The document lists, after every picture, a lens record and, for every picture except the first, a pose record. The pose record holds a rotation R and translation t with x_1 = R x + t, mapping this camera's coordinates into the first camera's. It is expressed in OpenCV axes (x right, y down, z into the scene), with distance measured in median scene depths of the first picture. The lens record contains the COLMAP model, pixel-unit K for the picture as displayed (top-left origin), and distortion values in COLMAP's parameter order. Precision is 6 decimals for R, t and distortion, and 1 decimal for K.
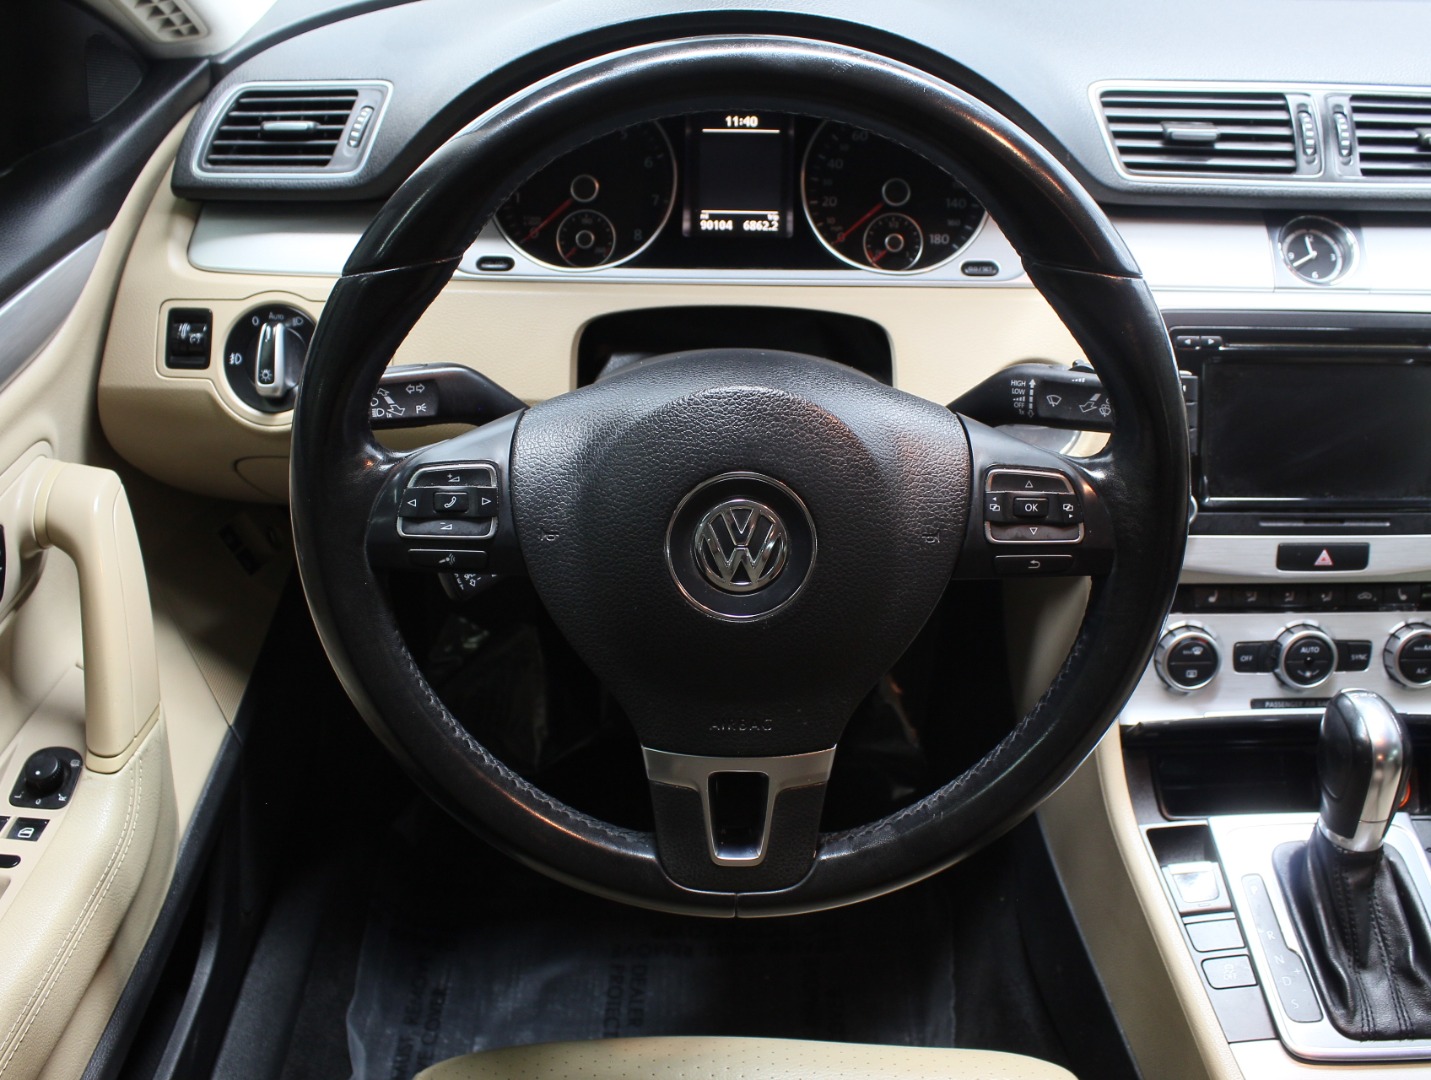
lens RADIAL K [[1349.4, 0, 724.0], [0, 1349.4, 528.6], [0, 0, 1]] dist [-0.191088, 0.185724]
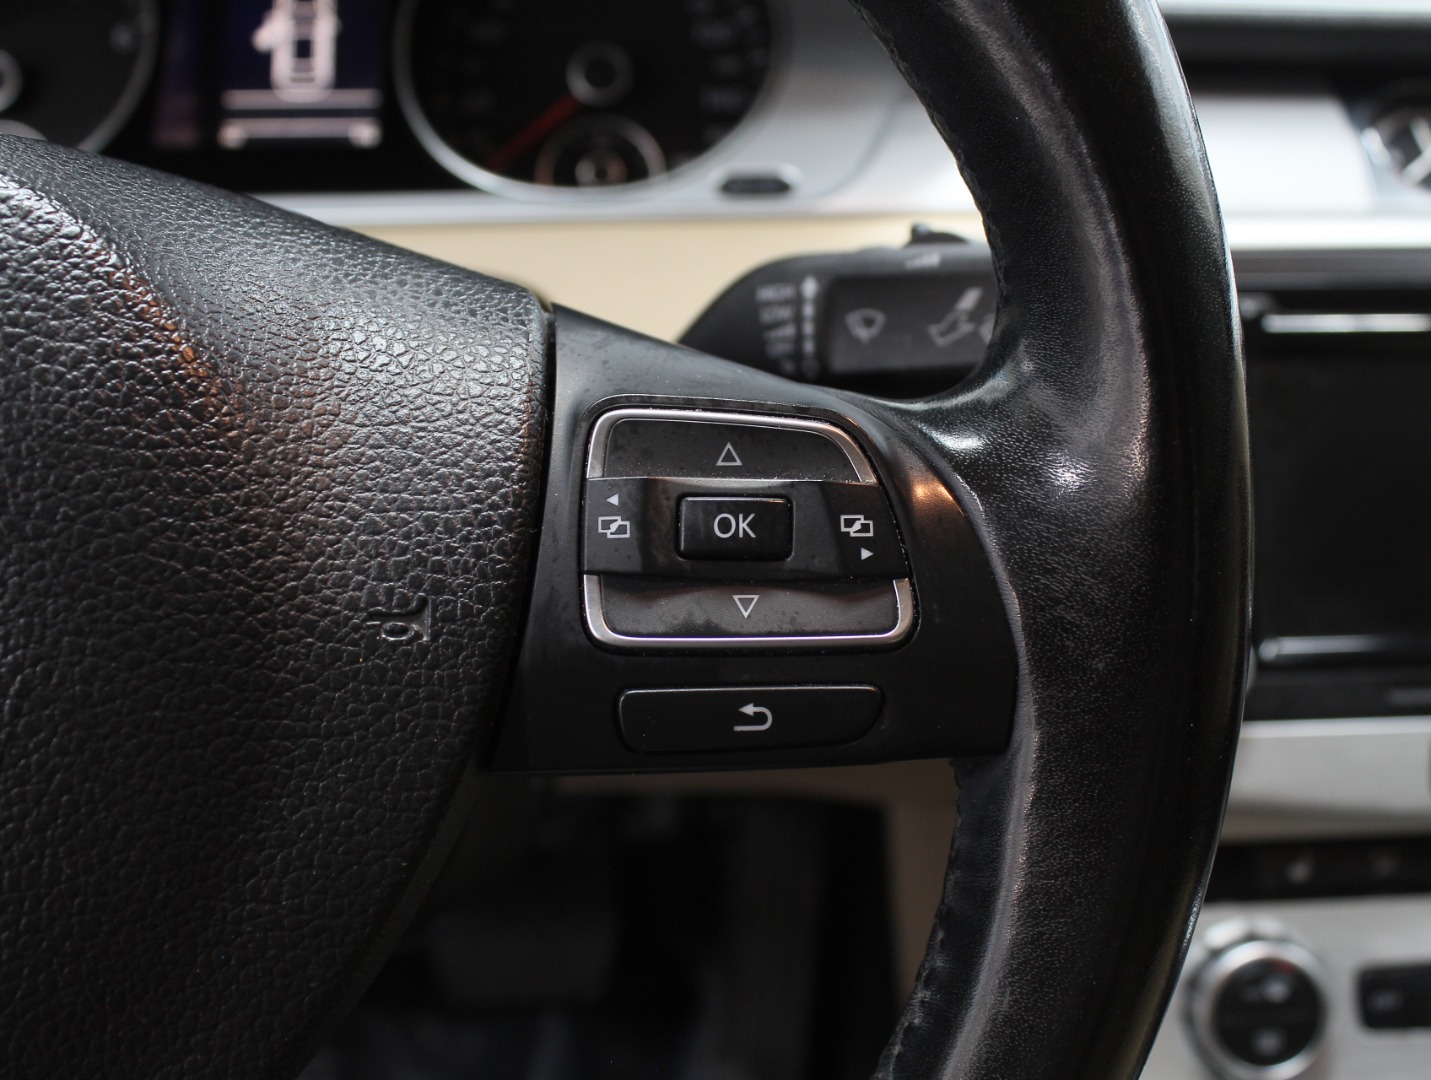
lens RADIAL K [[1545.6, 0, 713.7], [0, 1545.6, 446.7], [0, 0, 1]] dist [-0.095059, 0.009577]
pose [[0.999475, 0.000324, 0.032384, 0.159020], [0.007731, 0.968649, -0.248315, 0.040569], [-0.031449, 0.248435, 0.968138, 0.485523]]
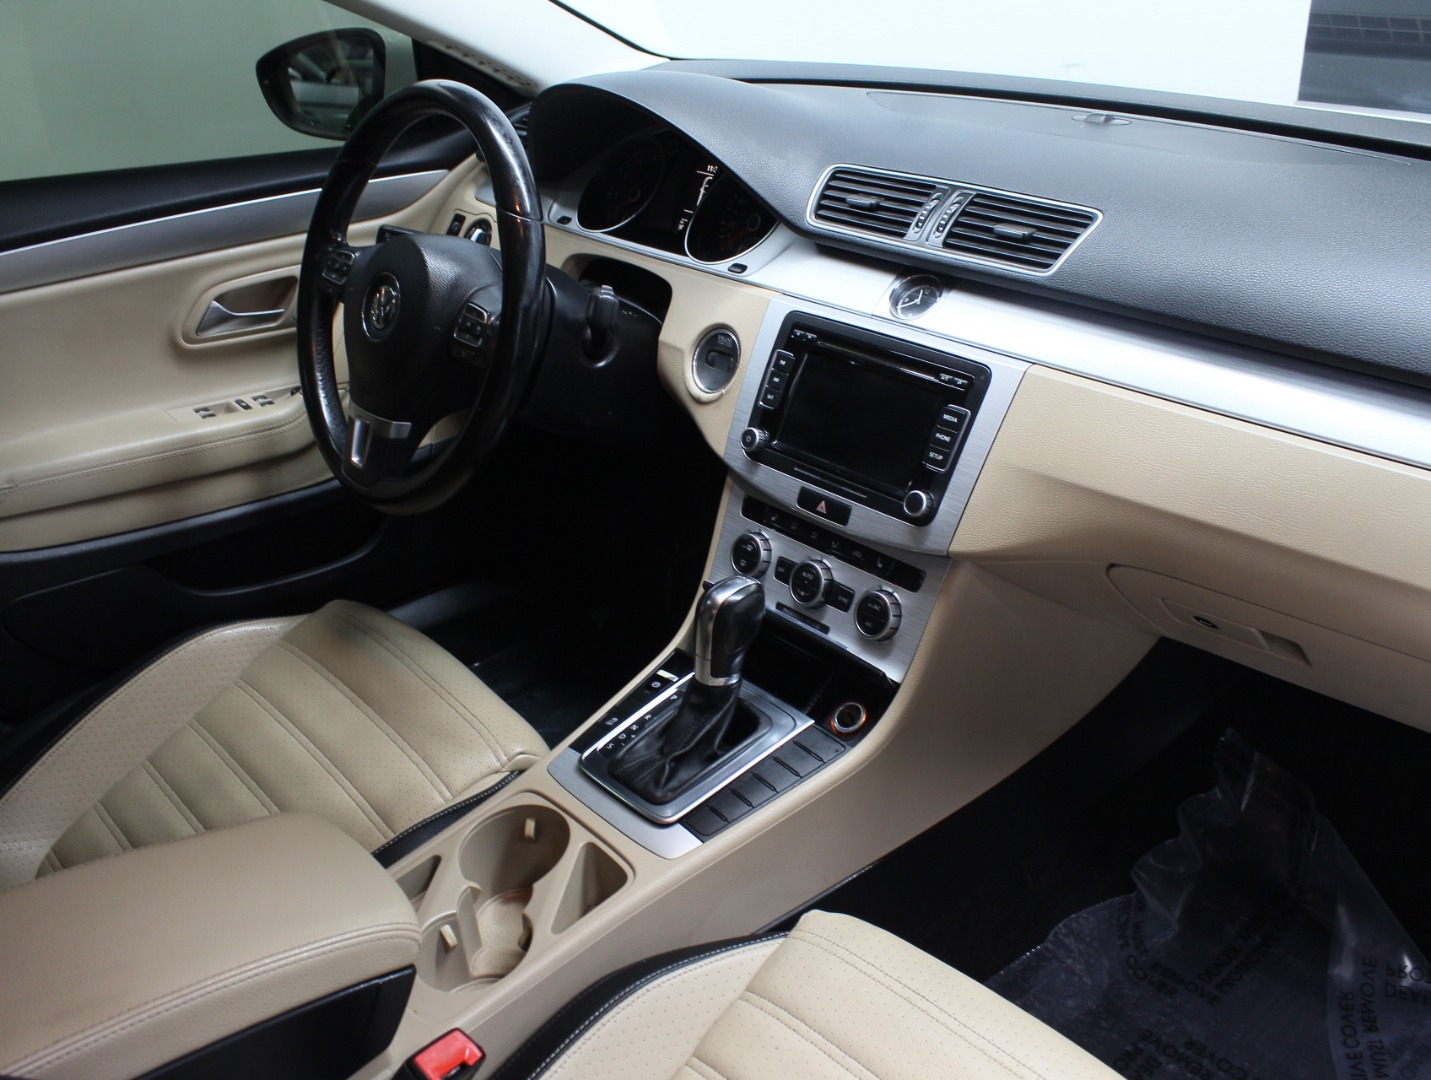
lens RADIAL K [[1349.4, 0, 724.0], [0, 1349.4, 528.6], [0, 0, 1]] dist [-0.191088, 0.185724]
pose [[0.663212, 0.313135, -0.679777, 1.374423], [-0.392781, 0.918761, 0.040012, 0.028118], [0.637081, 0.240467, 0.732327, -0.081859]]
